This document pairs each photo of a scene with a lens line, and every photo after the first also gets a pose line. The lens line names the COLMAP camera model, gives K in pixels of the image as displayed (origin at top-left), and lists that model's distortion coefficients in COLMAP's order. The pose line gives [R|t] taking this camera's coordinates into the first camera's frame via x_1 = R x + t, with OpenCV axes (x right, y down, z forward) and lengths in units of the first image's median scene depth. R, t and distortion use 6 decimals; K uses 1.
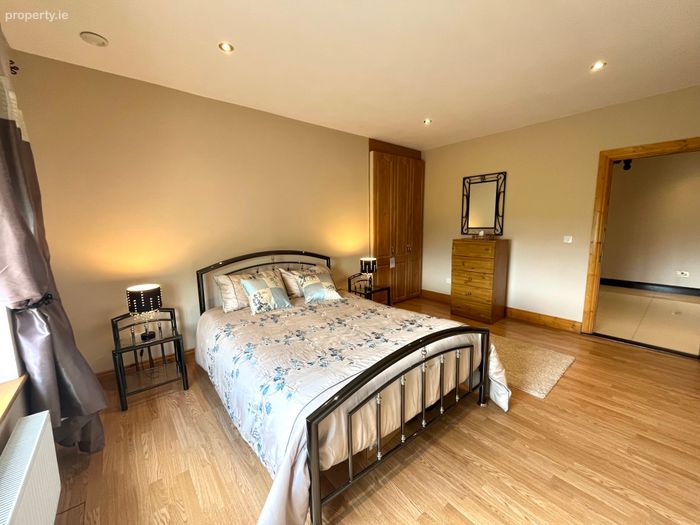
lens RADIAL K [[285.2, 0, 349.9], [0, 285.2, 265.1], [0, 0, 1]] dist [0.000807, -0.000216]
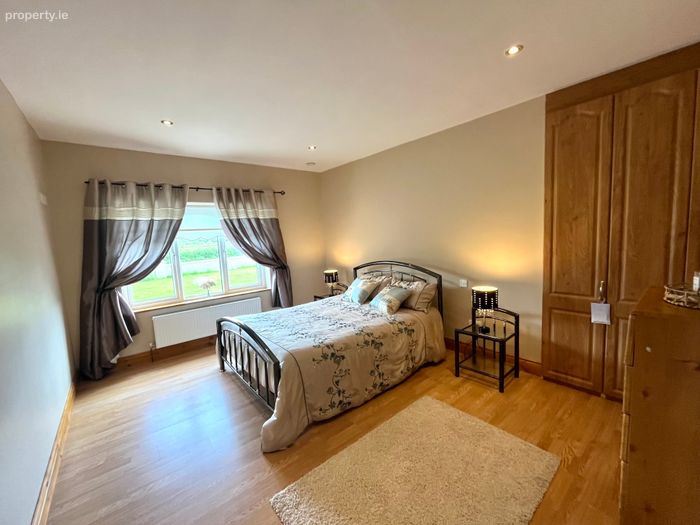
lens RADIAL K [[285.2, 0, 349.8], [0, 285.2, 263.9], [0, 0, 1]] dist [0.000807, -0.000216]
pose [[0.034304, 0.093173, -0.995059, 0.430982], [-0.120666, 0.988747, 0.088422, -0.058530], [0.992100, 0.117037, 0.045160, 0.372327]]
